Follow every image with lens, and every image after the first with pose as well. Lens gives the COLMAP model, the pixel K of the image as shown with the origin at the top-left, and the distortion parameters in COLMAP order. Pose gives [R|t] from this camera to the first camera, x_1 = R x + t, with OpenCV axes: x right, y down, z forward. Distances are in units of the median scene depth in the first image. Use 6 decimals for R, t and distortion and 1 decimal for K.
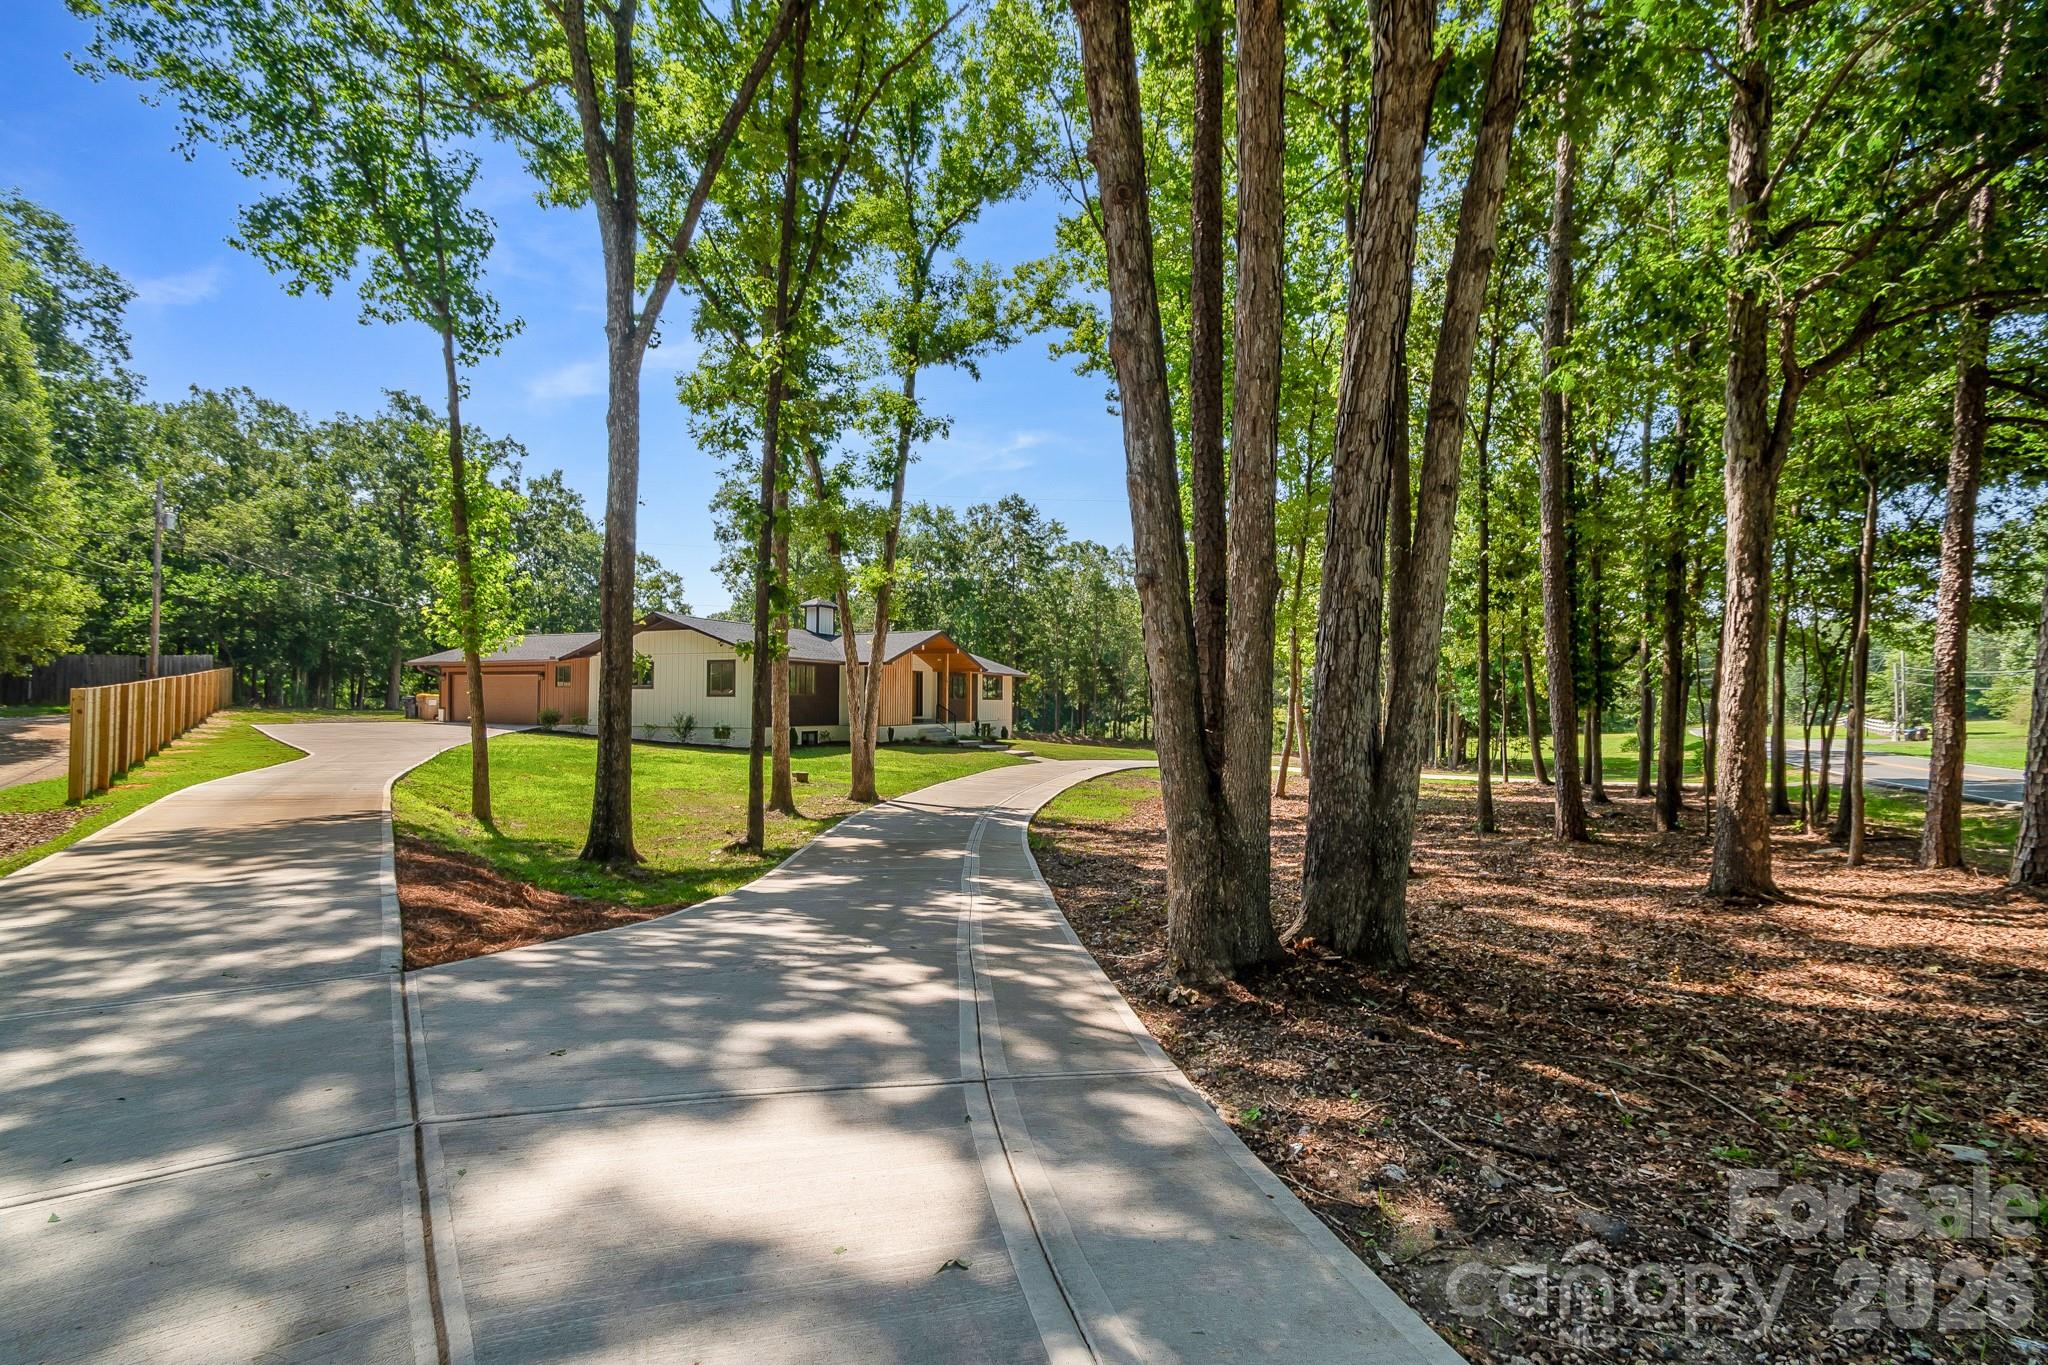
lens RADIAL K [[925.0, 0, 1039.0], [0, 925.0, 683.2], [0, 0, 1]] dist [0.010850, -0.005198]
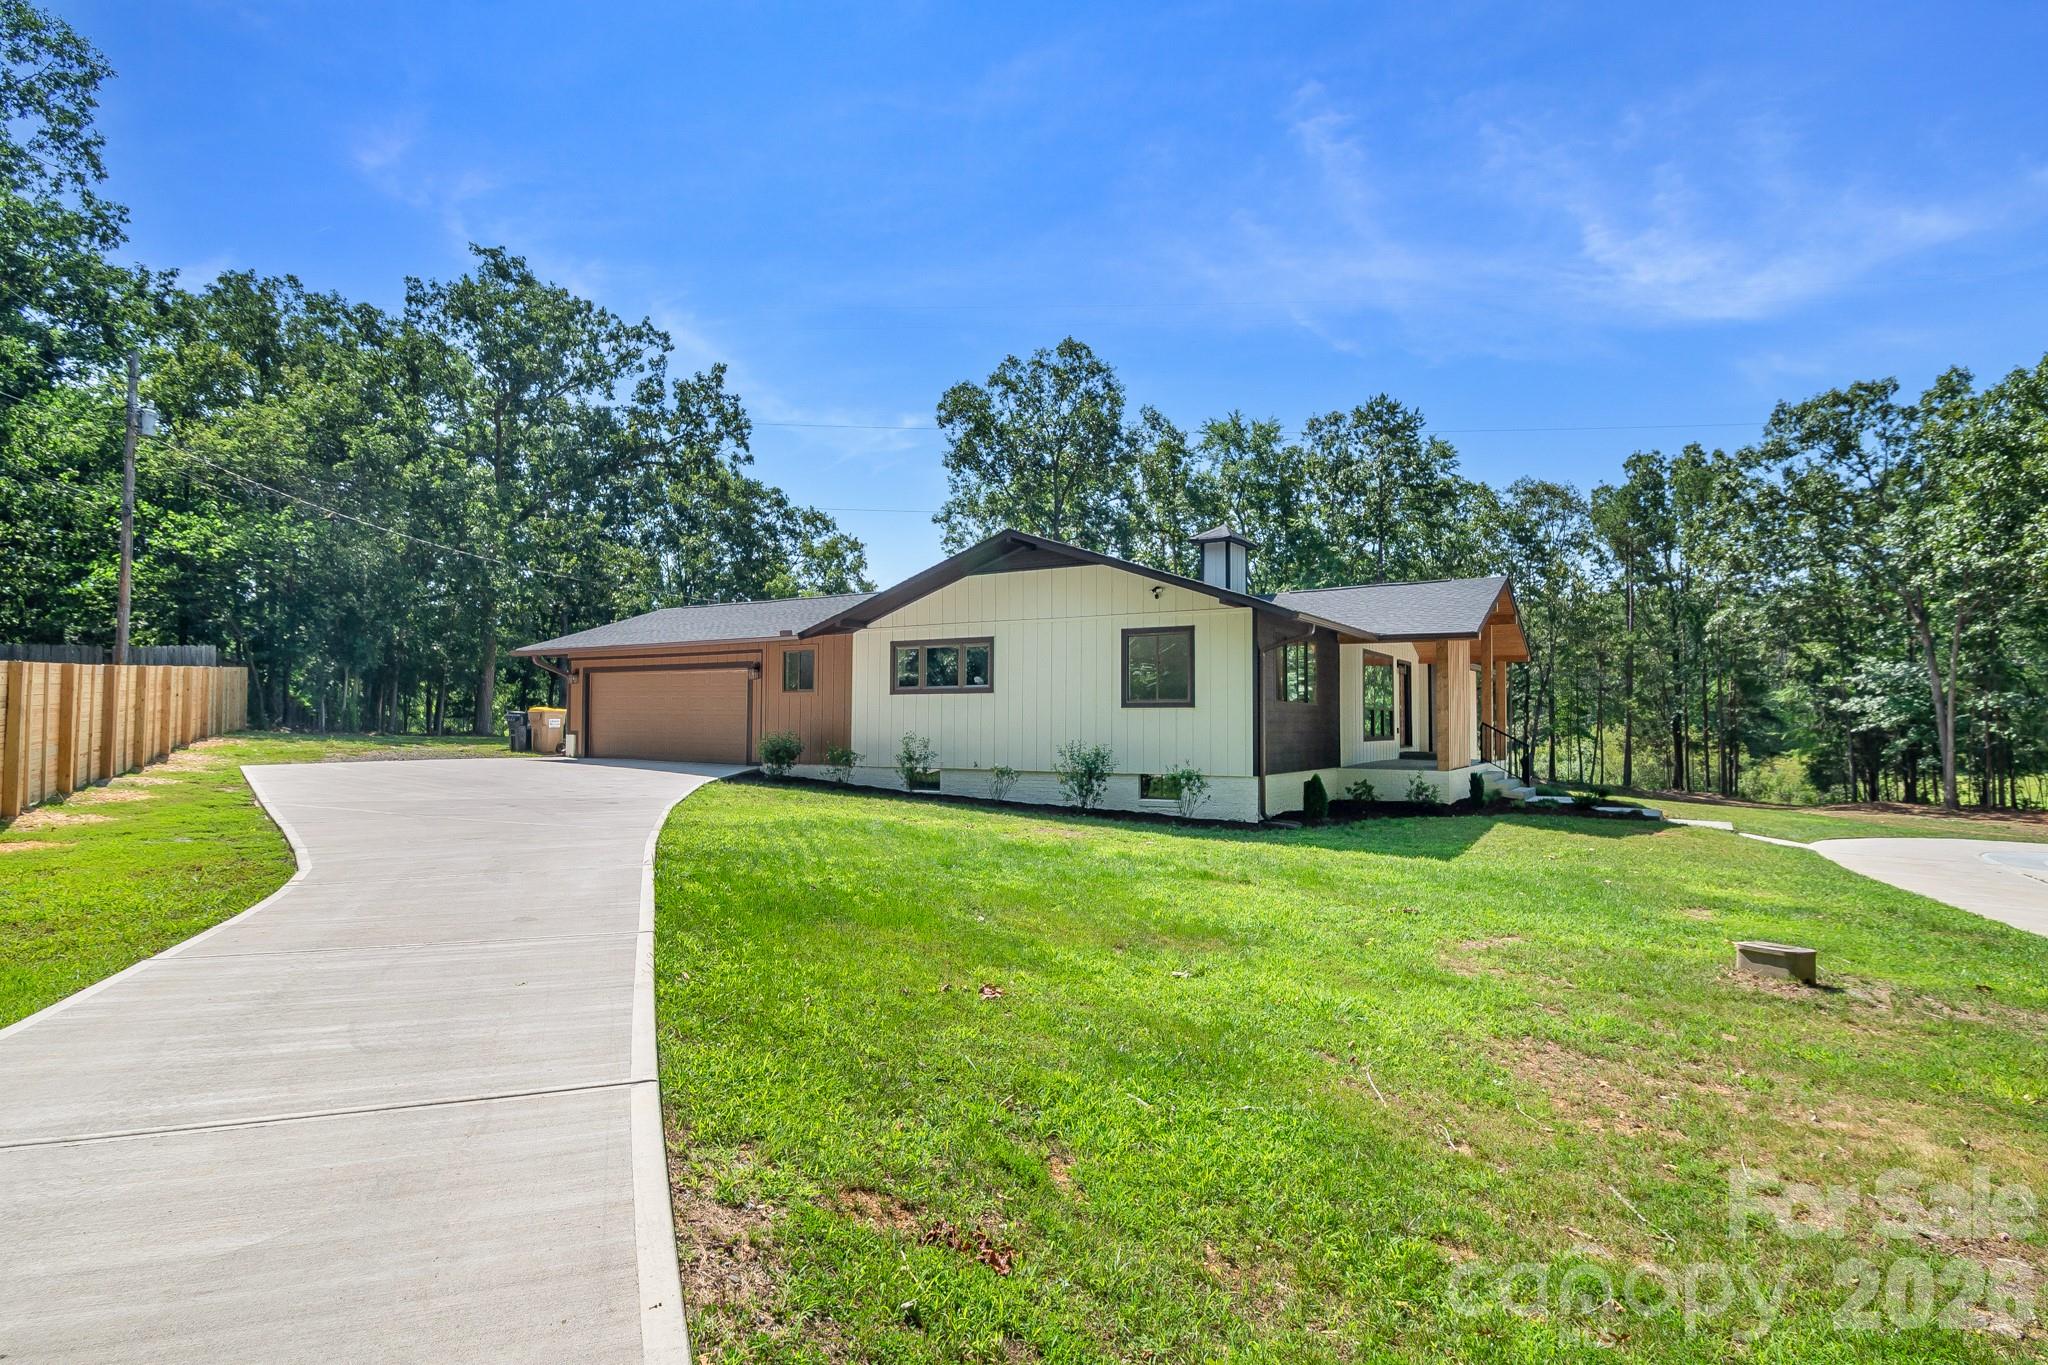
lens RADIAL K [[1057.5, 0, 1025.4], [0, 1057.5, 689.2], [0, 0, 1]] dist [-0.004714, 0.002573]
pose [[0.992244, -0.006206, -0.124153, -0.247103], [0.004626, 0.999905, -0.013015, 0.008567], [0.124222, 0.012340, 0.992178, 0.339702]]
